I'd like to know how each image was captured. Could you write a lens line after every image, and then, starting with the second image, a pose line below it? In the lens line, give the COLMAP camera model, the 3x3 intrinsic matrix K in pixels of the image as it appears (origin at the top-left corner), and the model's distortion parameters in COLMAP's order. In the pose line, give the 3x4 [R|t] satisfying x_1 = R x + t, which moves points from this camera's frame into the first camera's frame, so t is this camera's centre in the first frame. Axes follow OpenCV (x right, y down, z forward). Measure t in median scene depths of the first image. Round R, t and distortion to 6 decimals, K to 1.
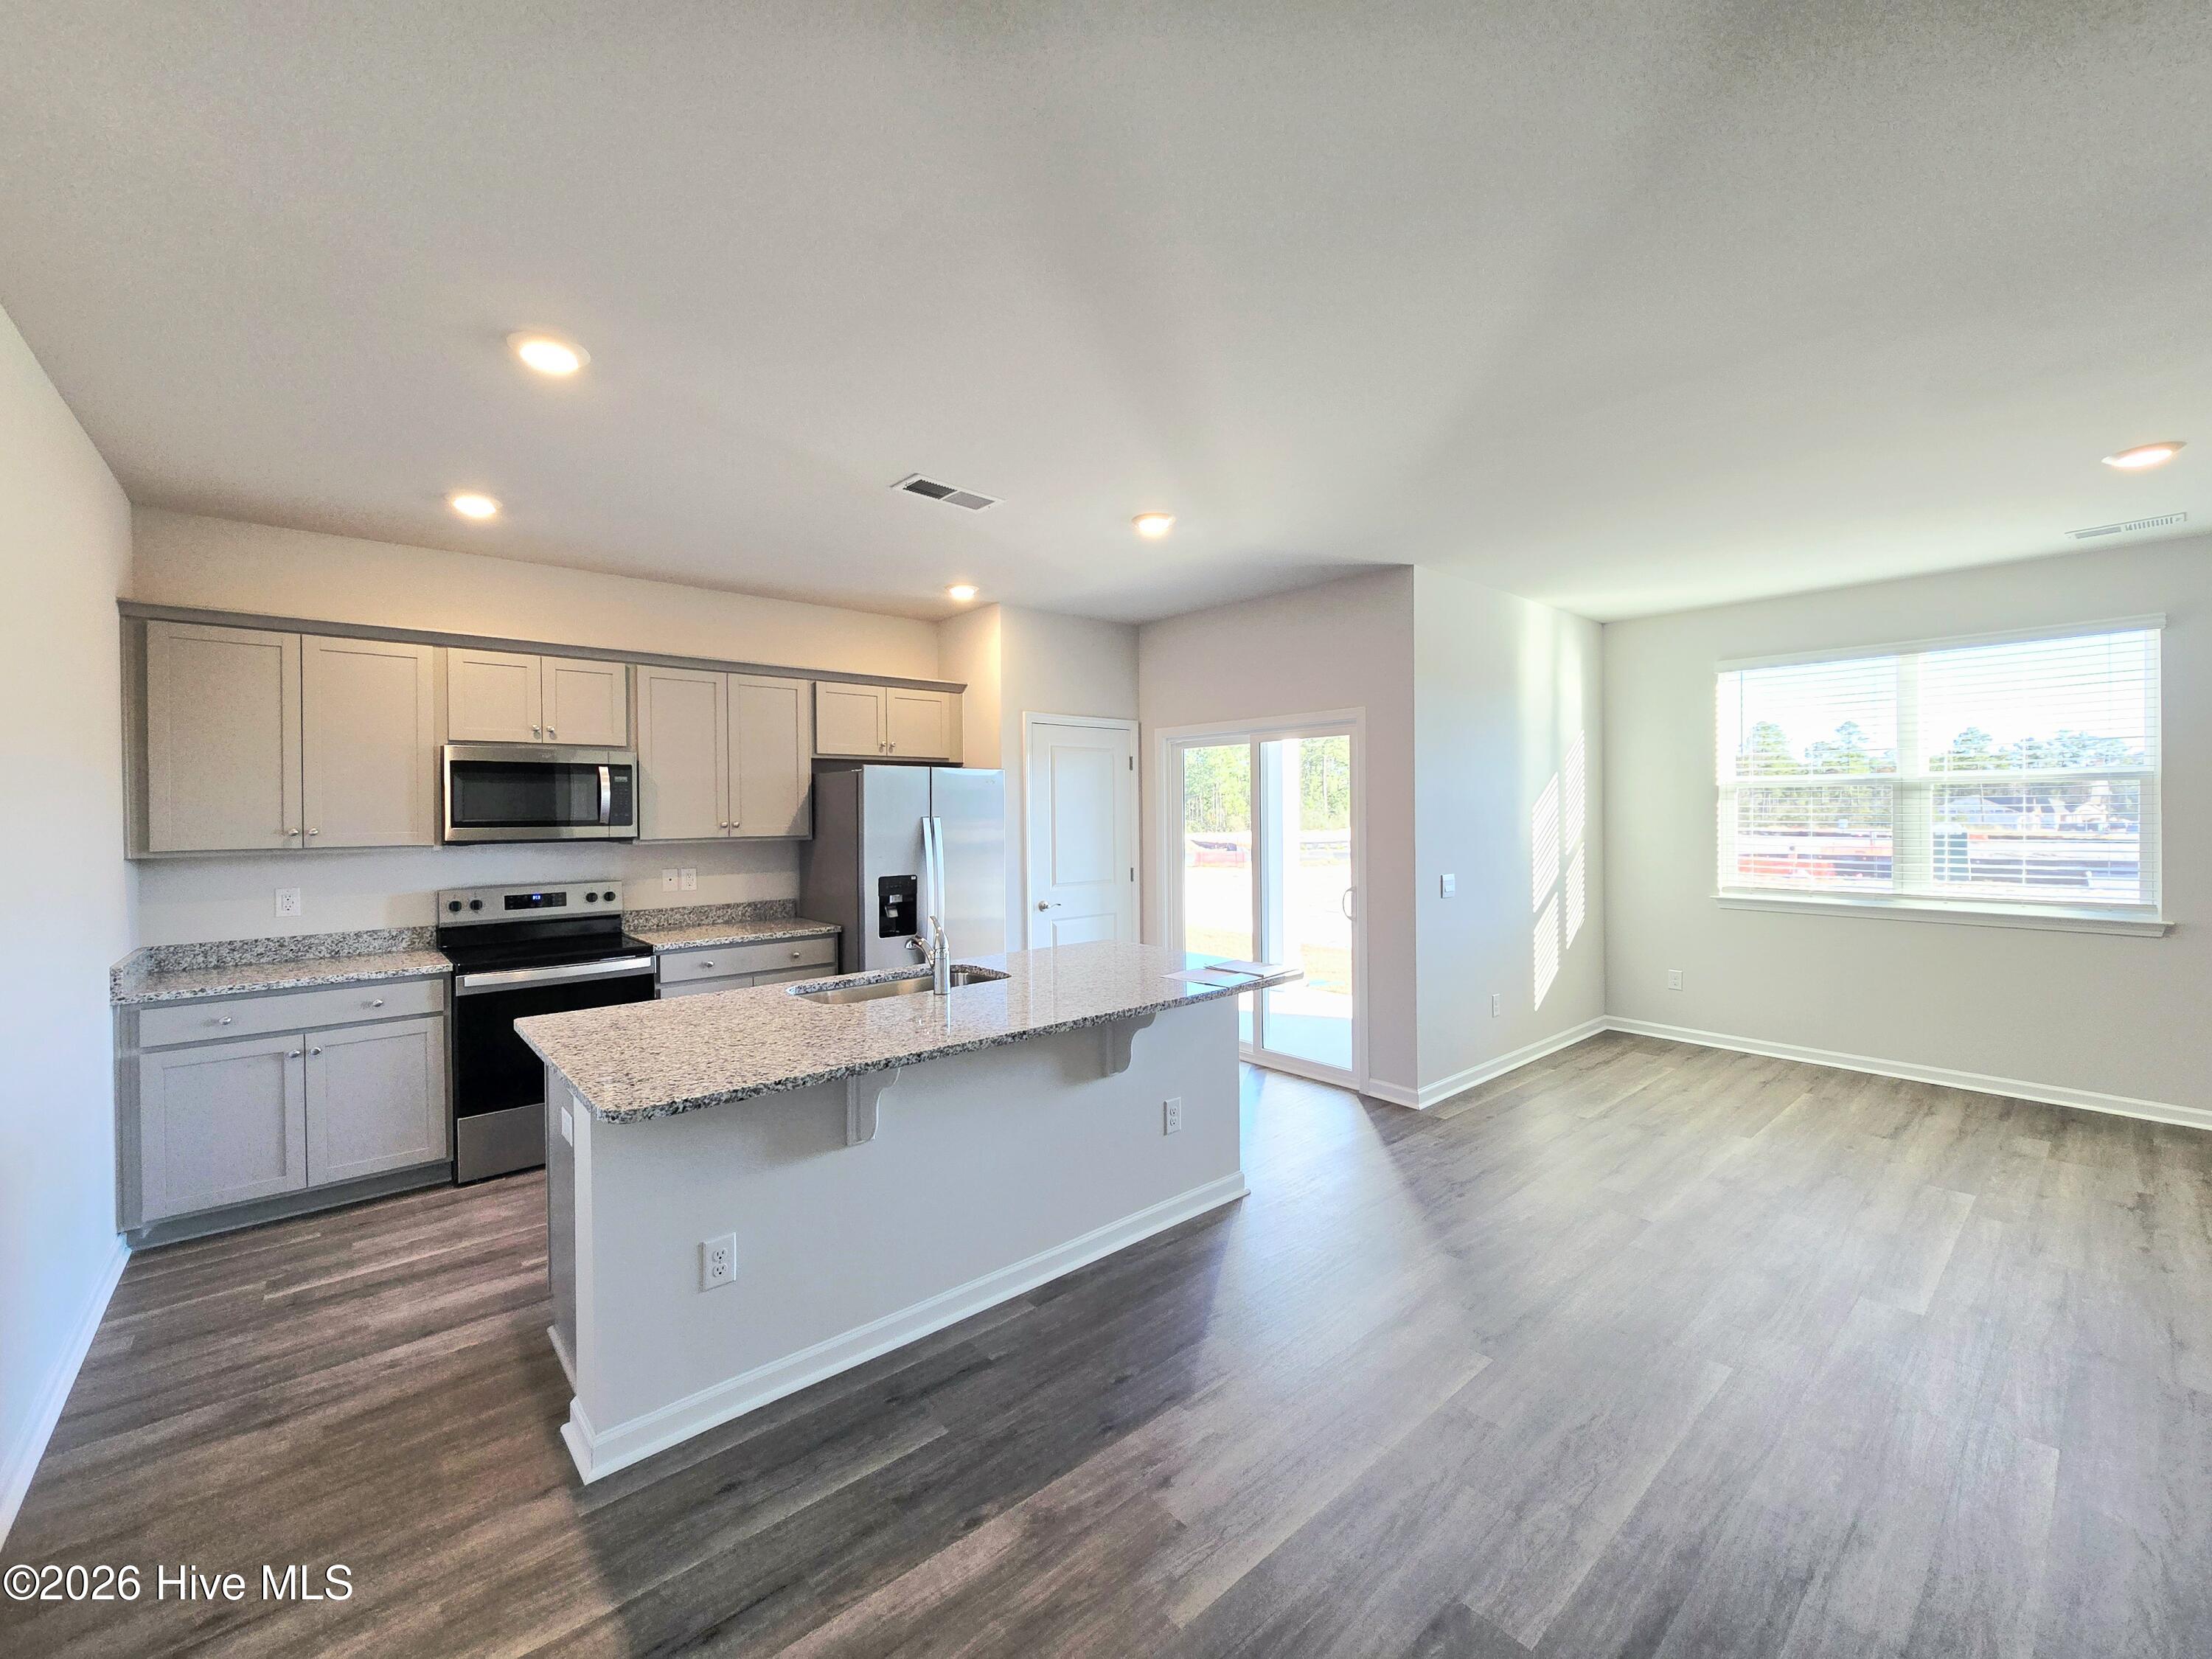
lens RADIAL K [[904.2, 0, 1094.8], [0, 904.2, 815.7], [0, 0, 1]] dist [-0.001431, 0.000249]
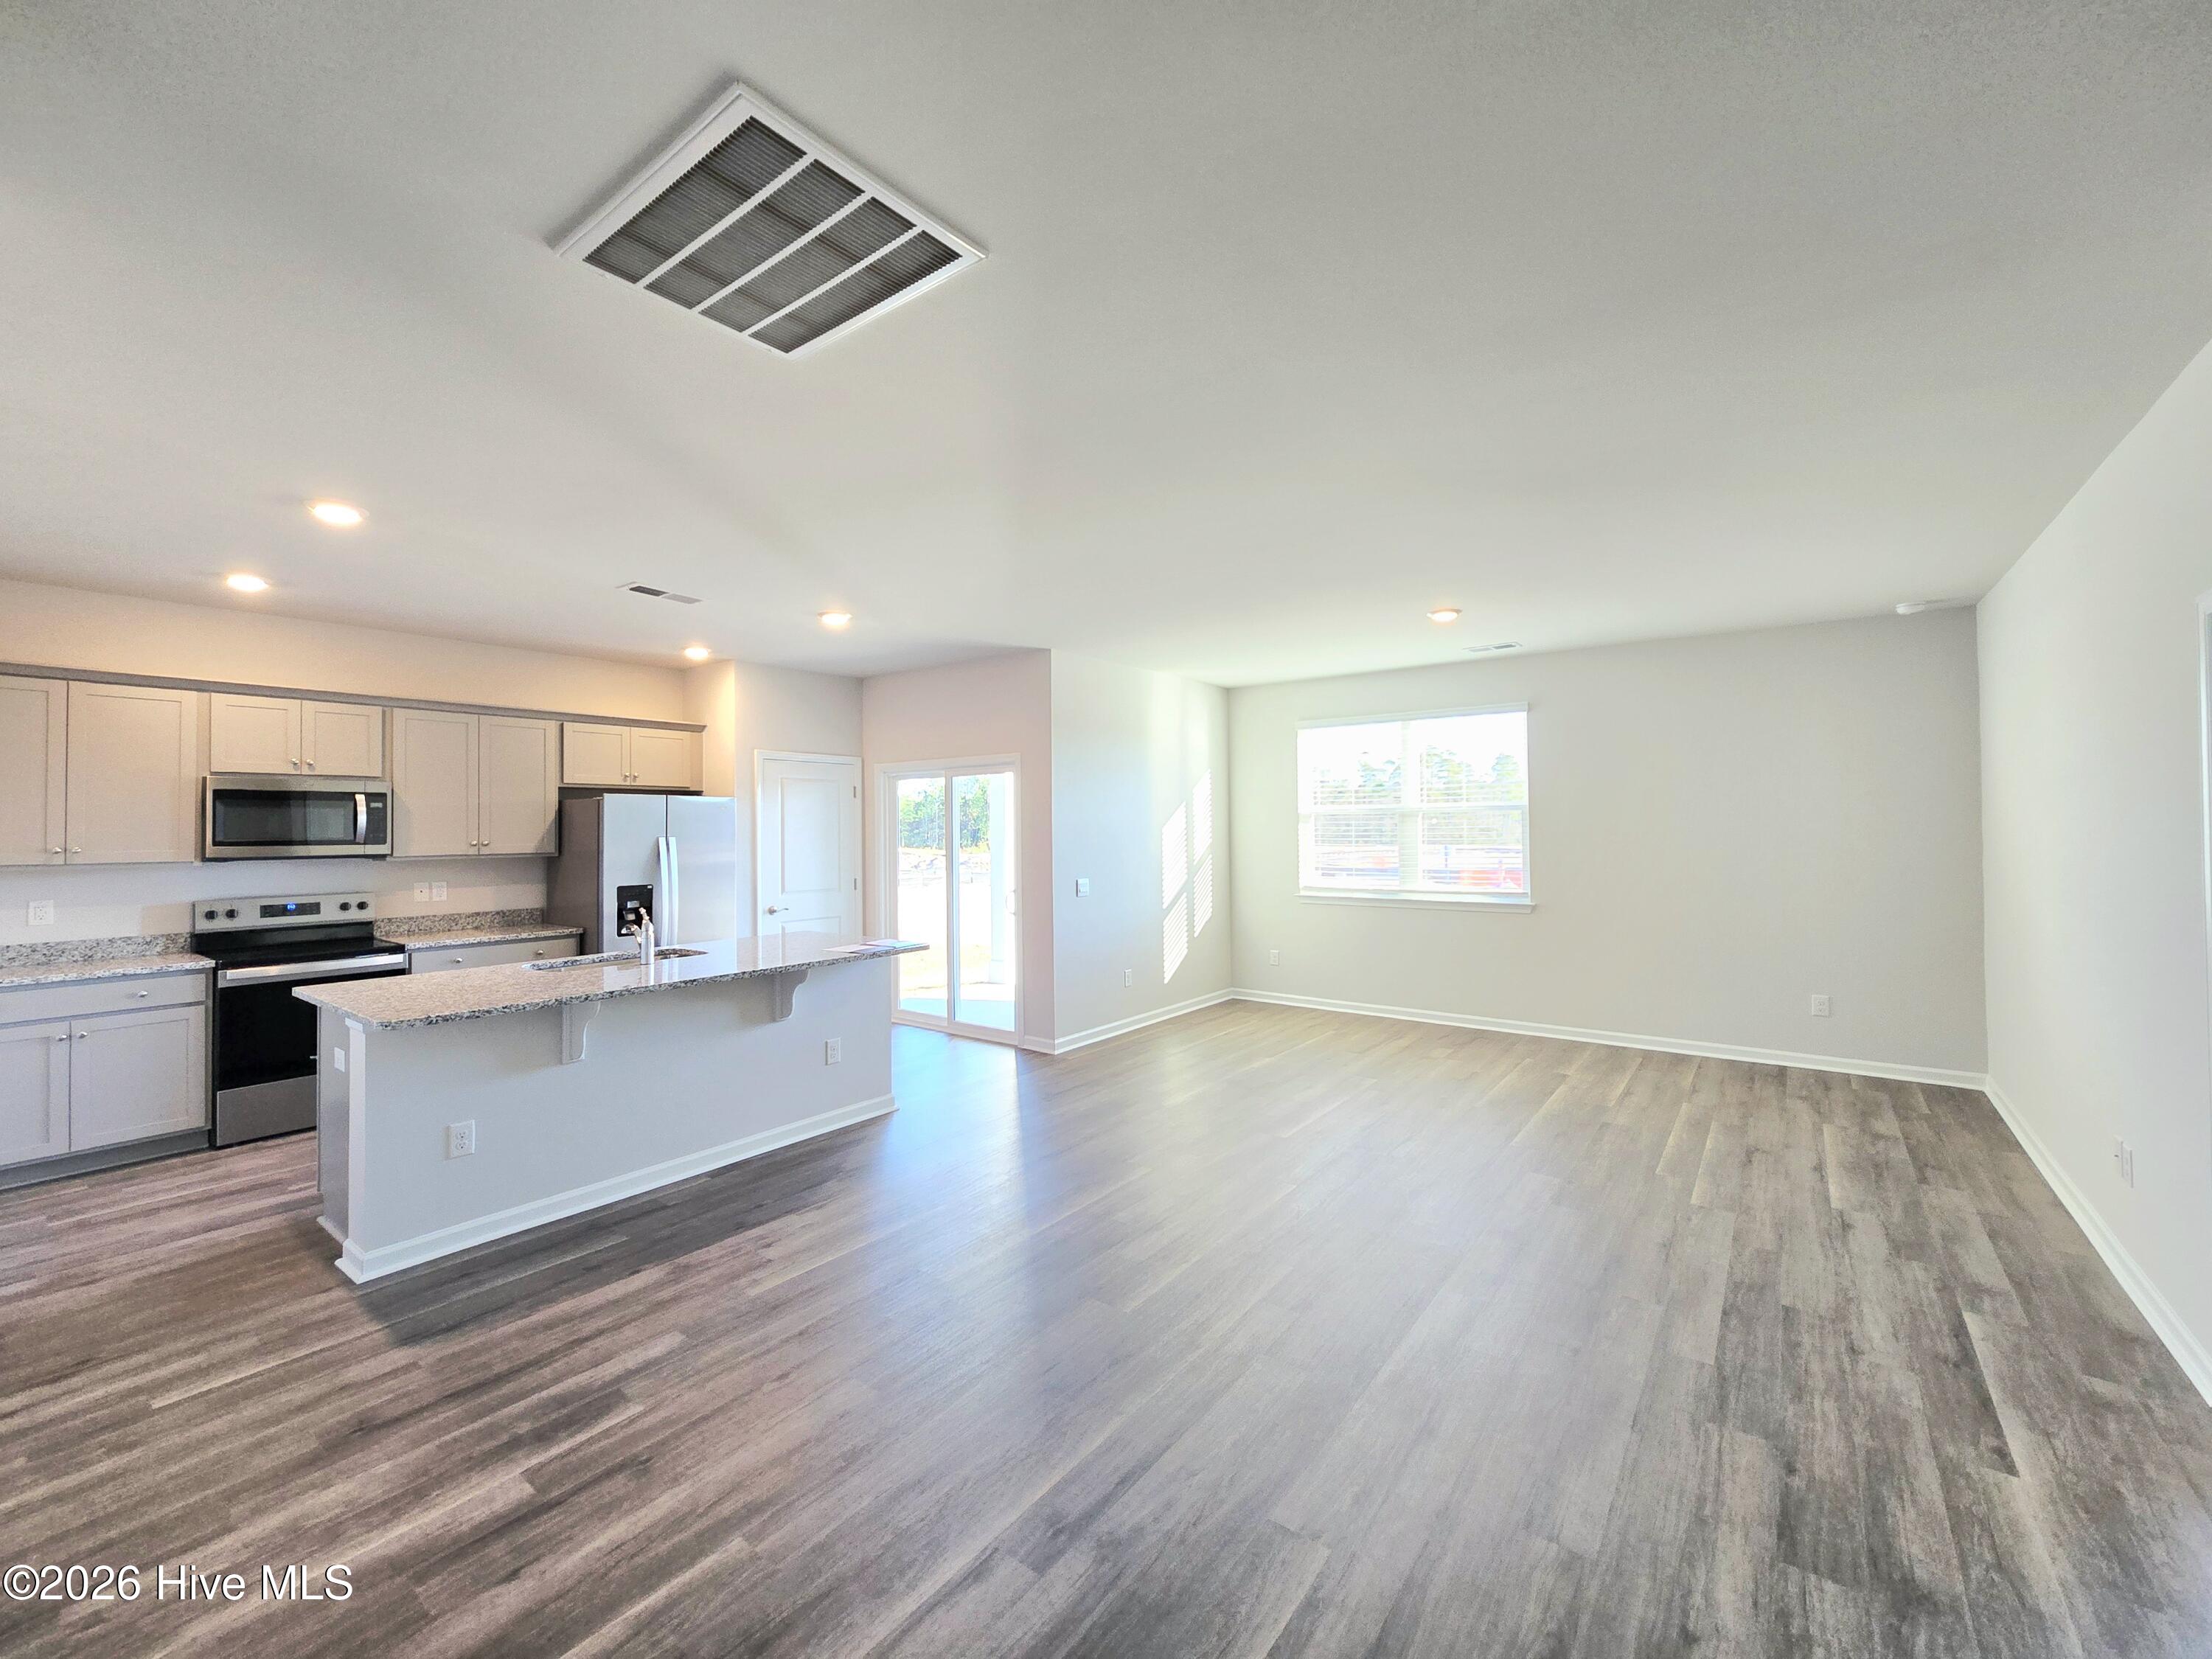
lens RADIAL K [[906.0, 0, 1098.3], [0, 906.0, 816.2], [0, 0, 1]] dist [-0.000314, 0.000788]
pose [[0.978686, 0.002603, 0.205344, 0.161678], [0.001963, 0.999755, -0.022031, 0.002242], [-0.205351, 0.021964, 0.978442, -0.365431]]
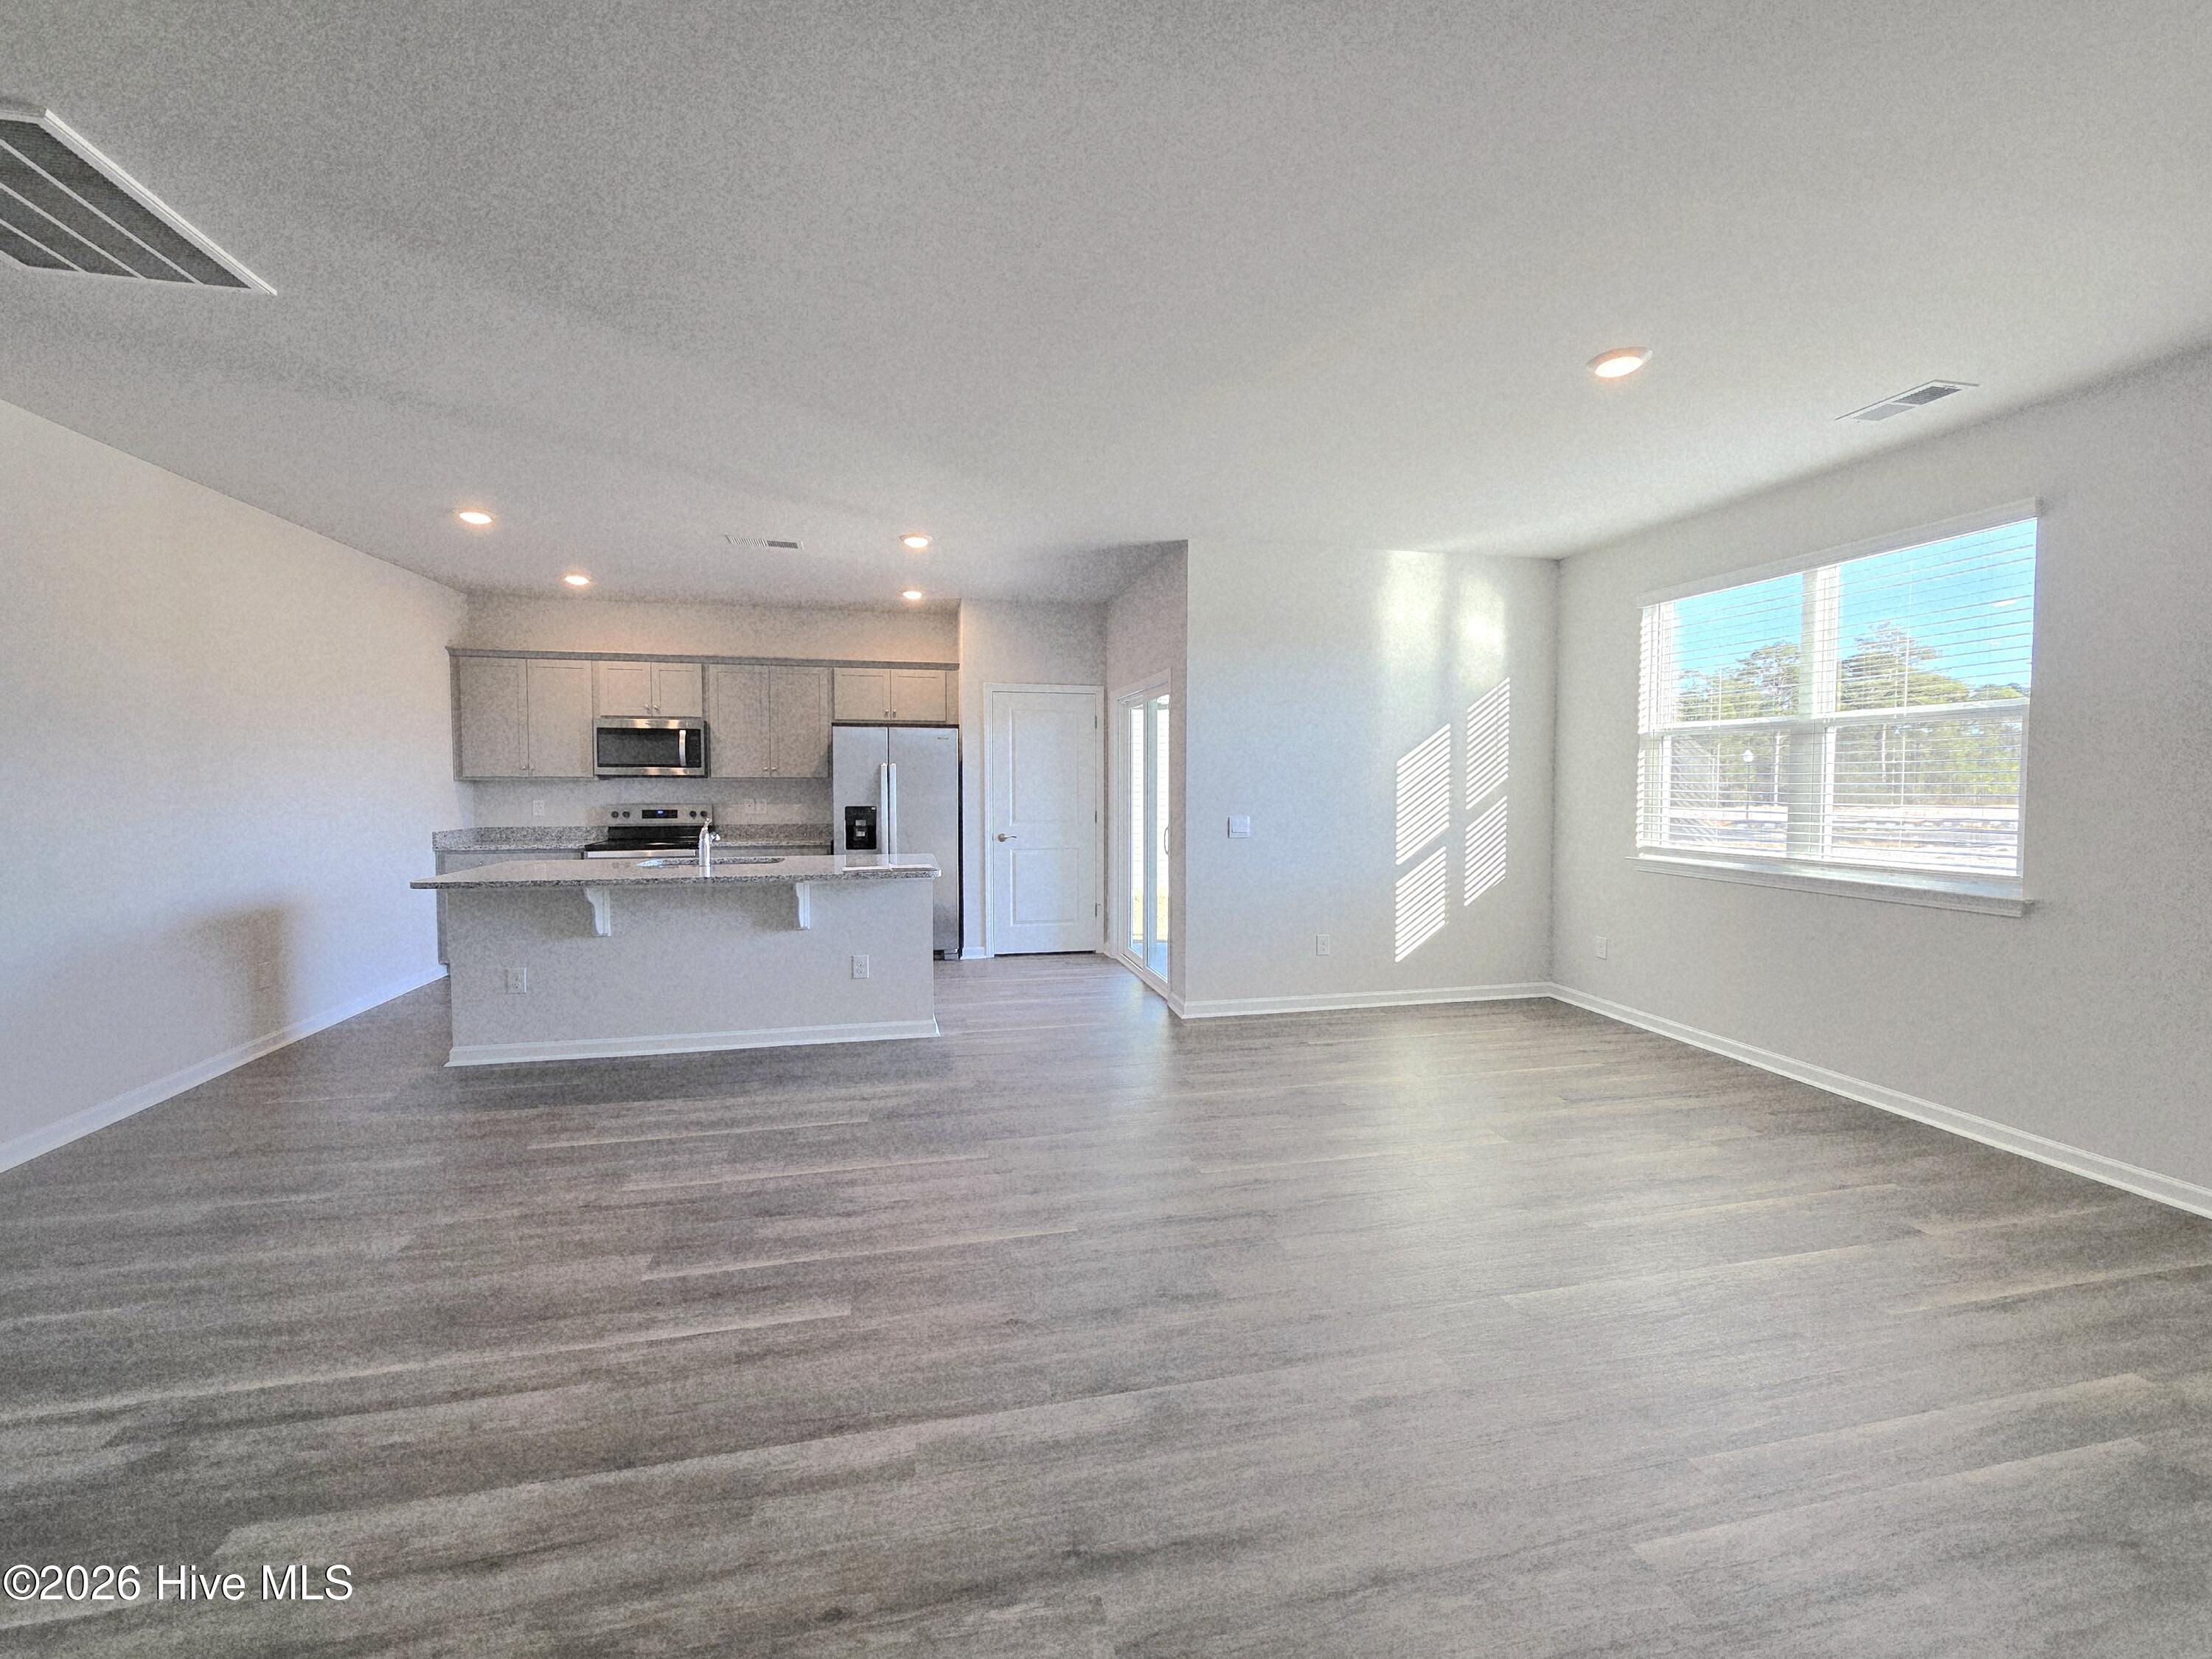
lens RADIAL K [[906.0, 0, 1098.3], [0, 906.0, 816.2], [0, 0, 1]] dist [-0.000314, 0.000788]
pose [[0.881298, 0.028643, -0.471691, 0.885178], [-0.011892, 0.999190, 0.038456, 0.027416], [0.472411, -0.028282, 0.880925, -0.064423]]
